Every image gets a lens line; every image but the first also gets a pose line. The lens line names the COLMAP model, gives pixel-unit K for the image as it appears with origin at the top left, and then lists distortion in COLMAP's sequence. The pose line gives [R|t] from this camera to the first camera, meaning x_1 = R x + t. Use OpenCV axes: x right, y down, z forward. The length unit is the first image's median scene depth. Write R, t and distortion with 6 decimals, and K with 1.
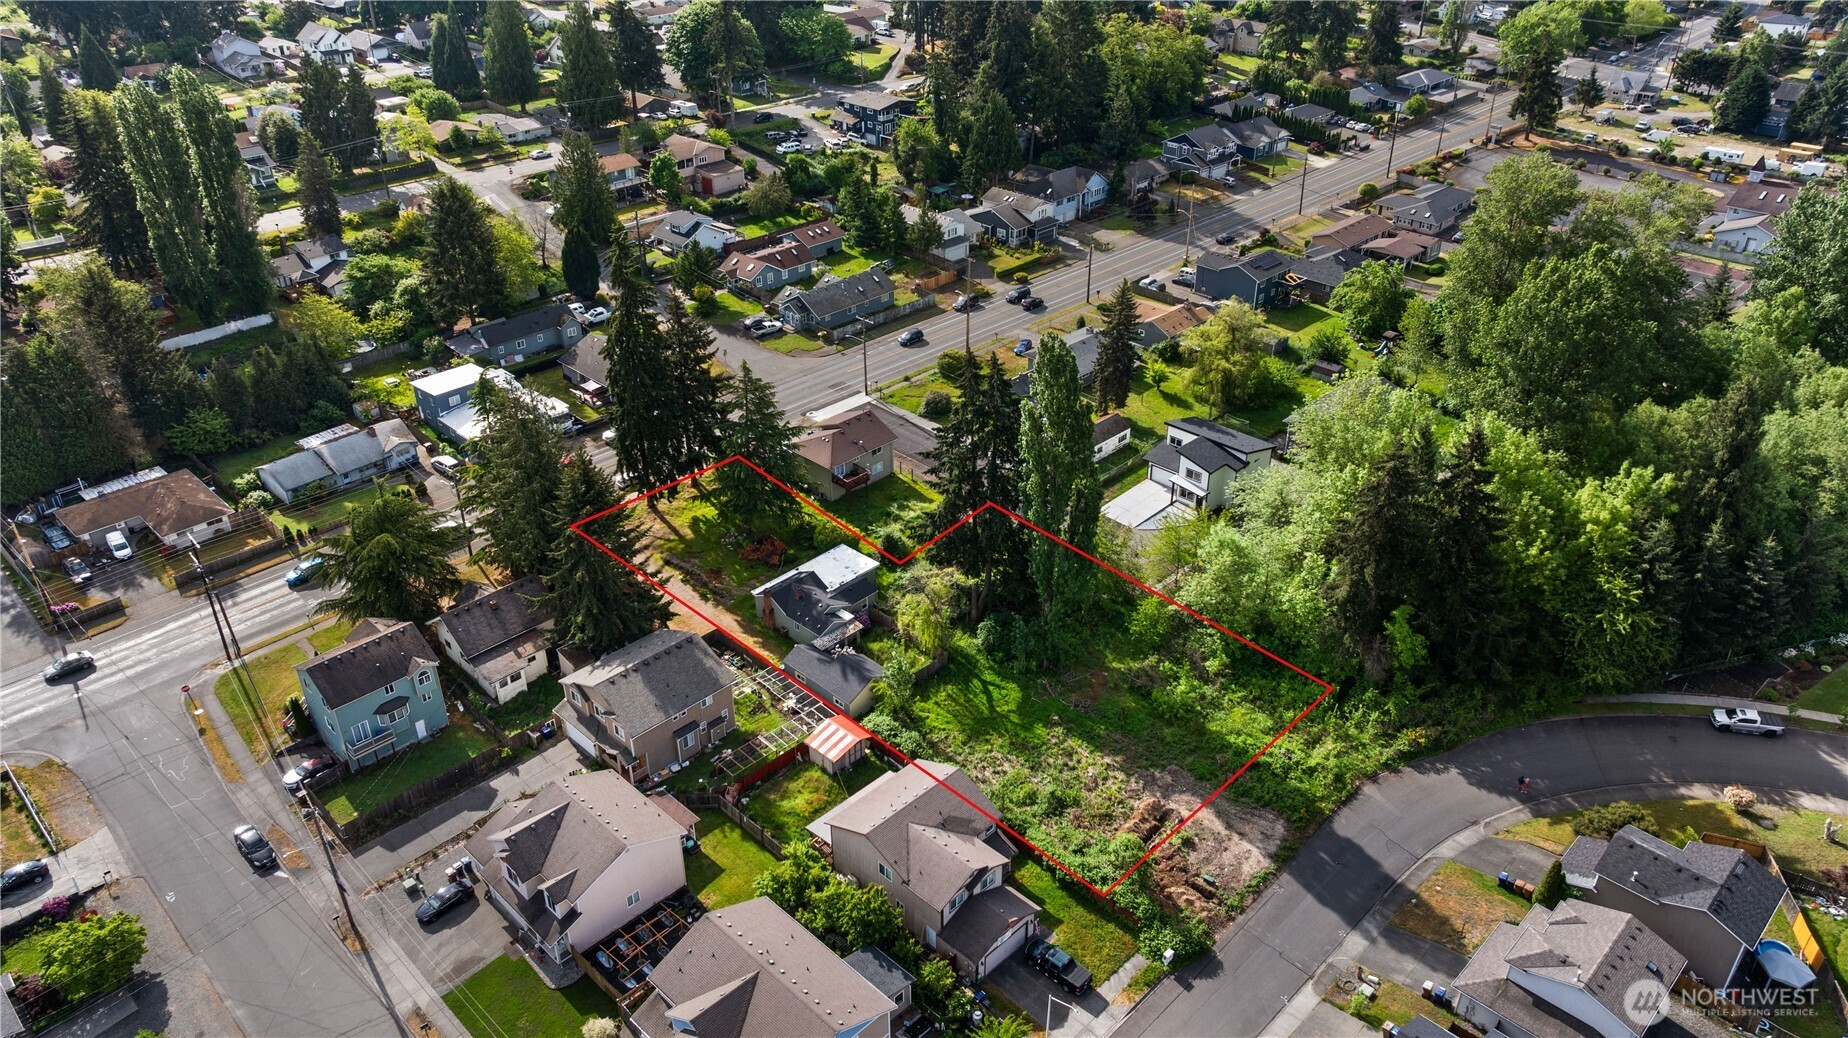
lens RADIAL K [[1303.9, 0, 927.7], [0, 1303.9, 511.8], [0, 0, 1]] dist [-0.013638, -0.002834]
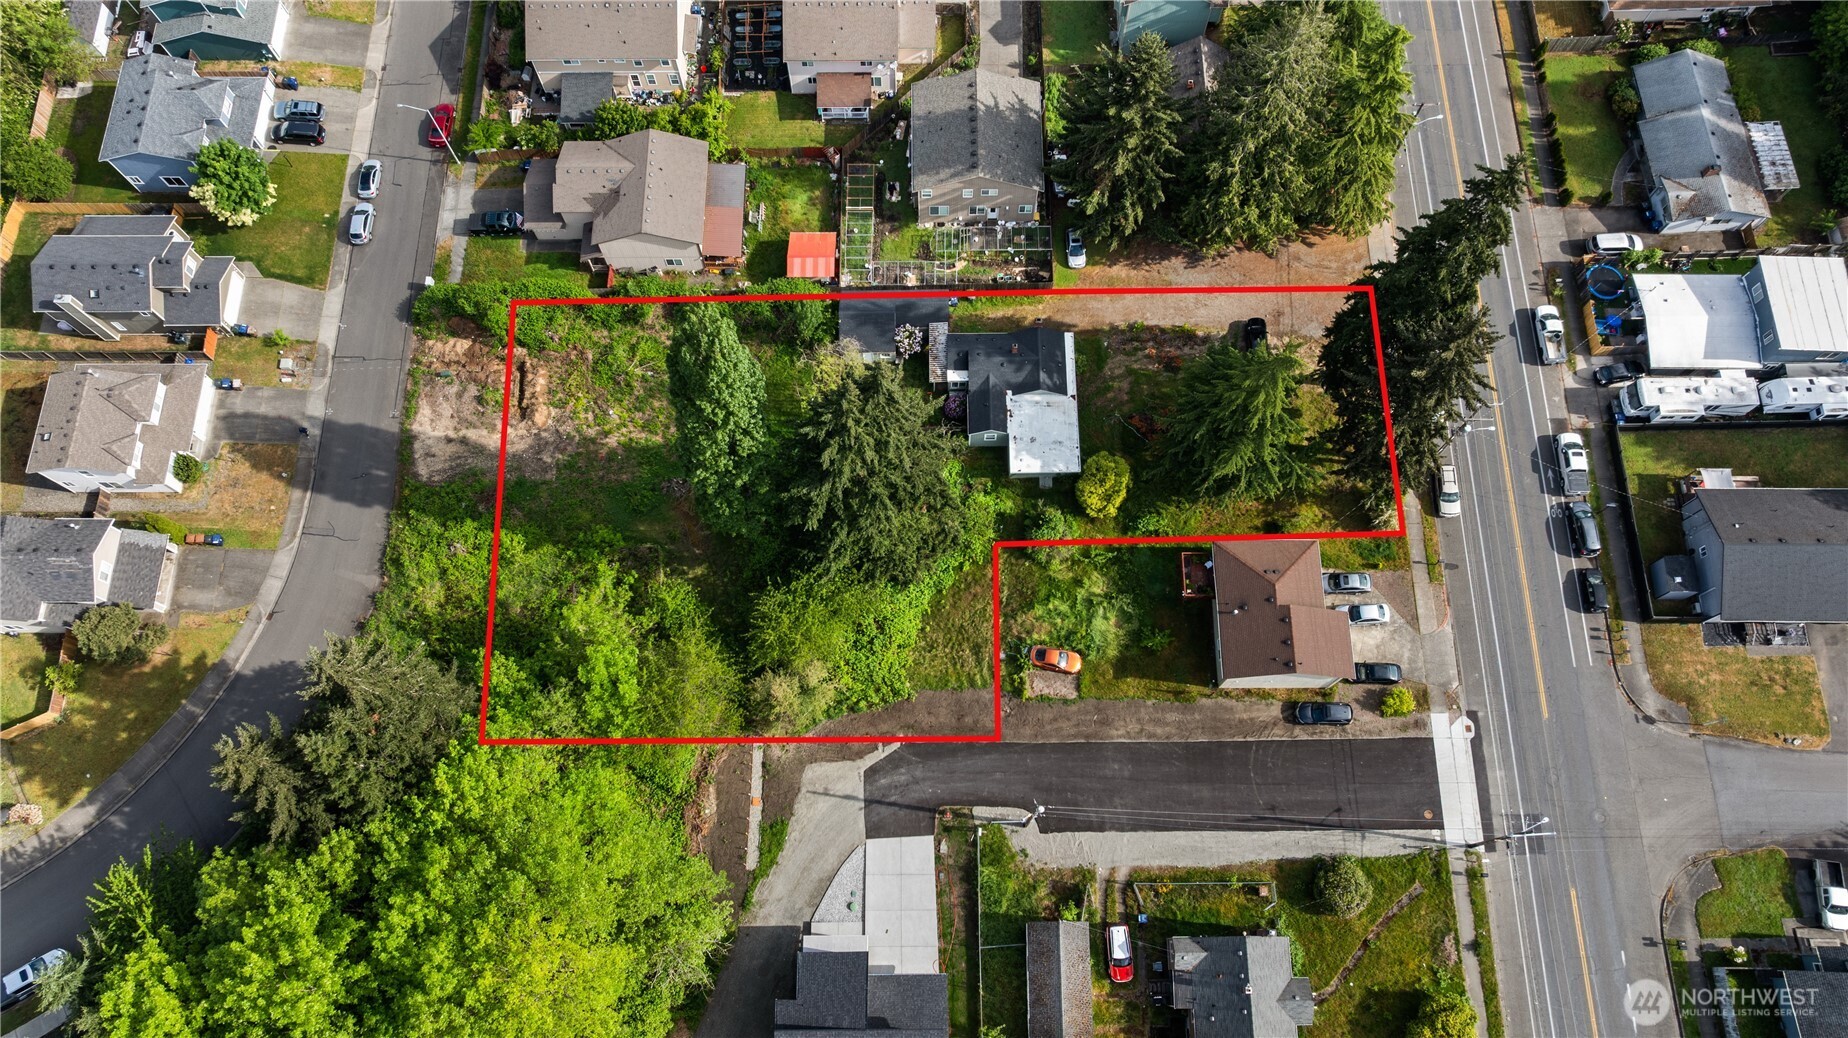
lens RADIAL K [[1303.9, 0, 927.7], [0, 1303.9, 511.8], [0, 0, 1]] dist [-0.013638, -0.002834]
pose [[-0.708725, 0.667112, -0.229500, 0.168526], [-0.350206, -0.050281, 0.935322, -0.586697], [0.612425, 0.743259, 0.269262, 0.679932]]
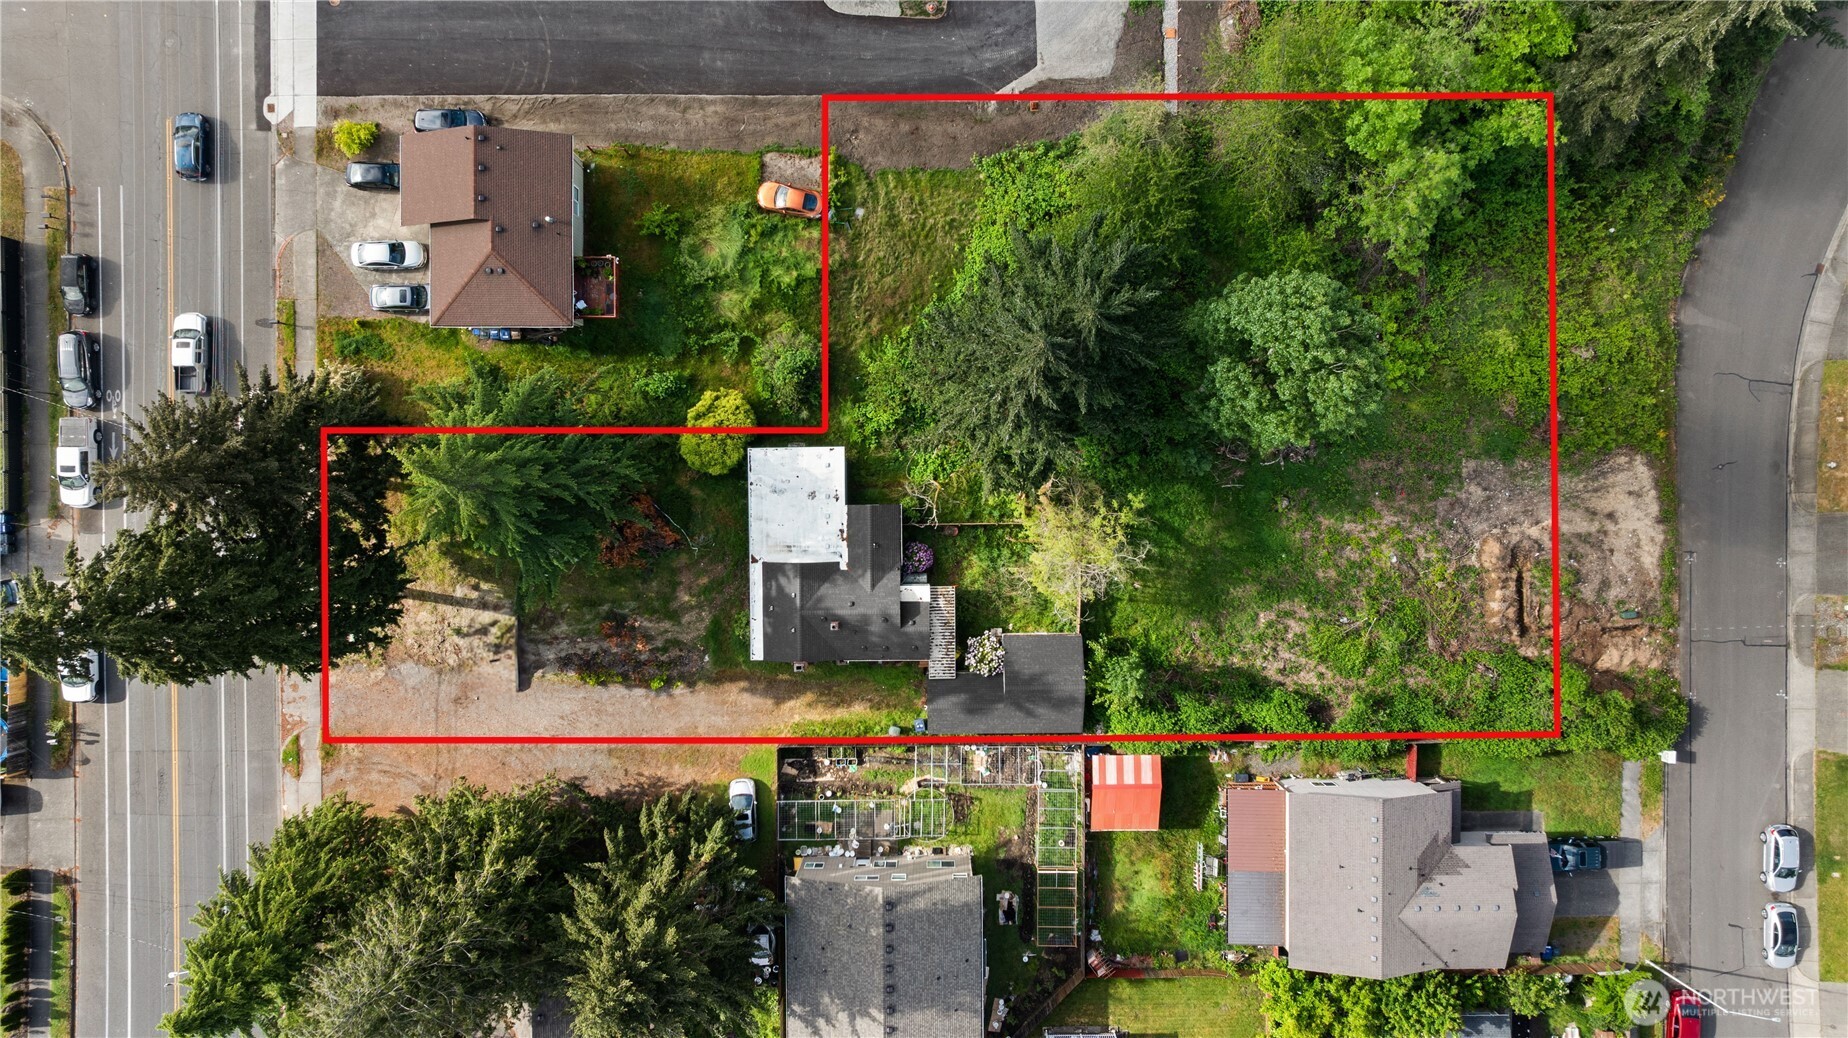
lens RADIAL K [[1318.0, 0, 924.2], [0, 1318.0, 497.4], [0, 0, 1]] dist [-0.062923, 0.087317]
pose [[0.708527, -0.705659, -0.005844, -0.020993], [0.355884, 0.350155, 0.866451, -0.380106], [-0.609373, -0.615984, 0.499228, 0.594500]]
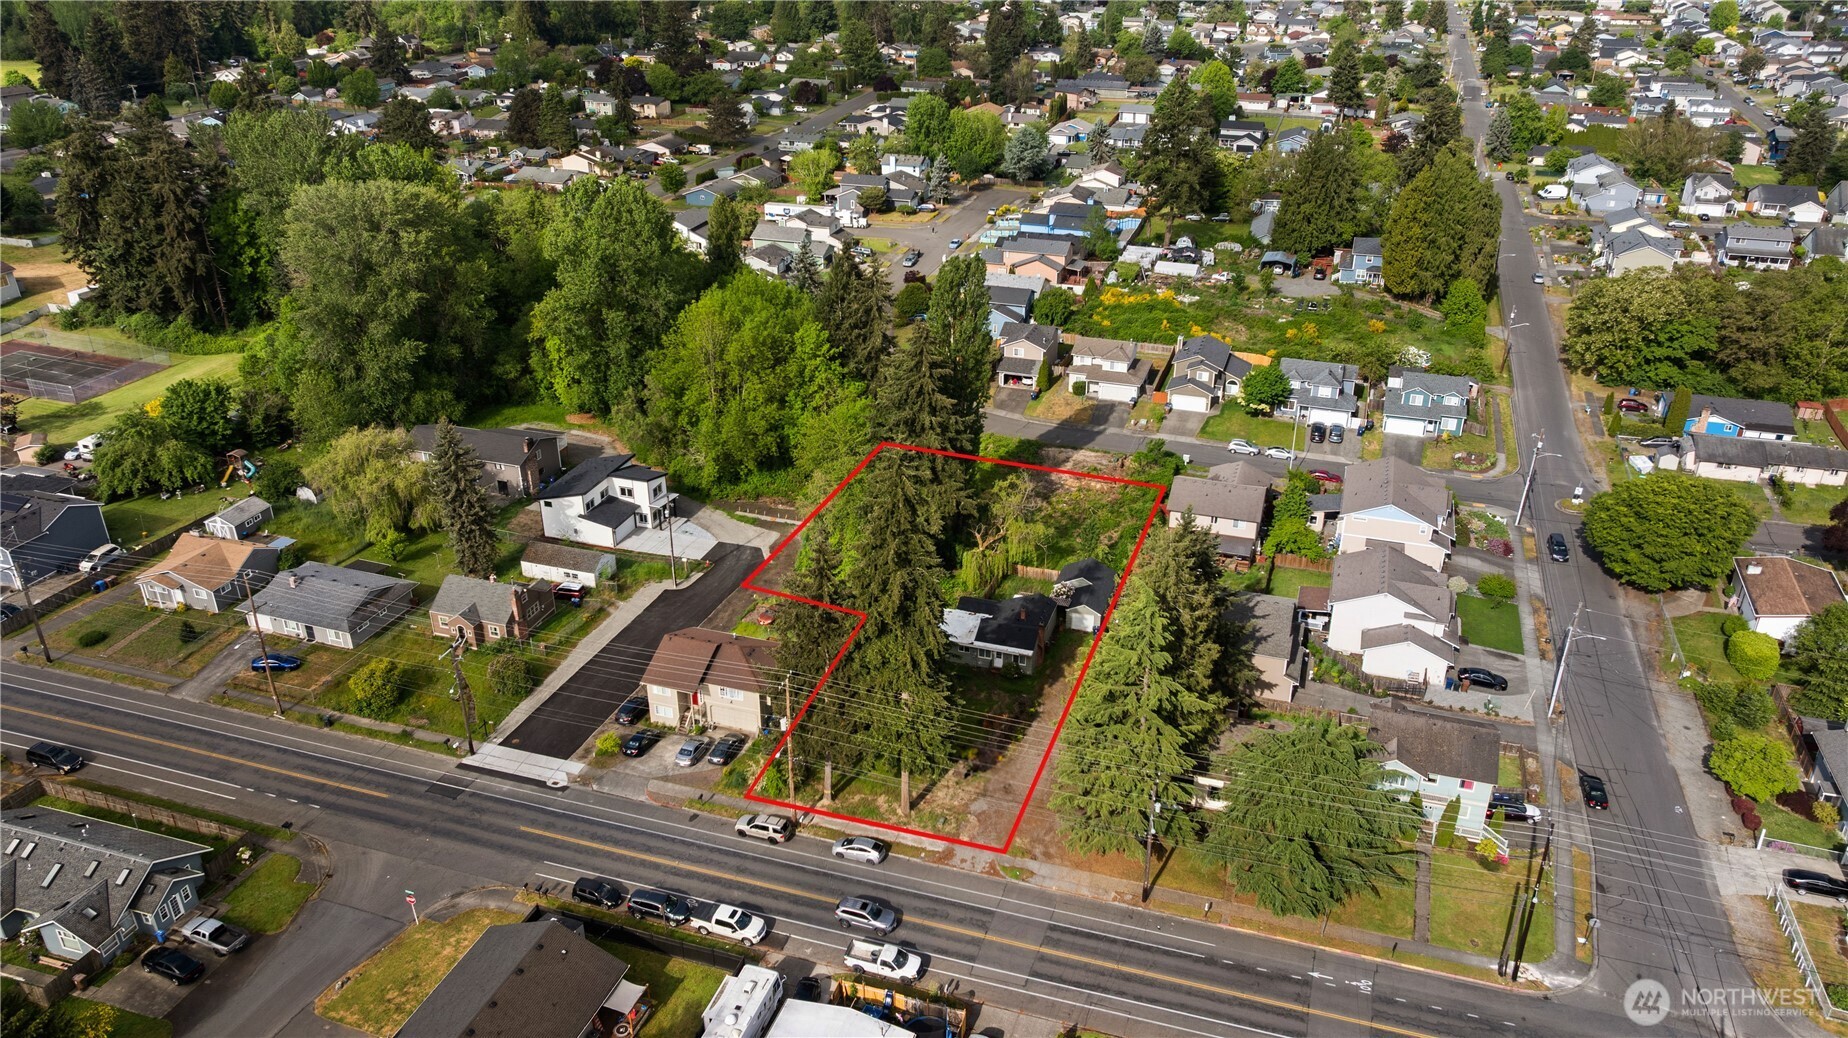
lens RADIAL K [[1332.2, 0, 924.0], [0, 1332.2, 519.0], [0, 0, 1]] dist [-0.003019, -0.043912]
pose [[-0.442918, -0.398559, 0.803103, -0.701779], [0.454548, 0.672277, 0.584320, -0.505907], [-0.772793, 0.623855, -0.116599, 0.939275]]
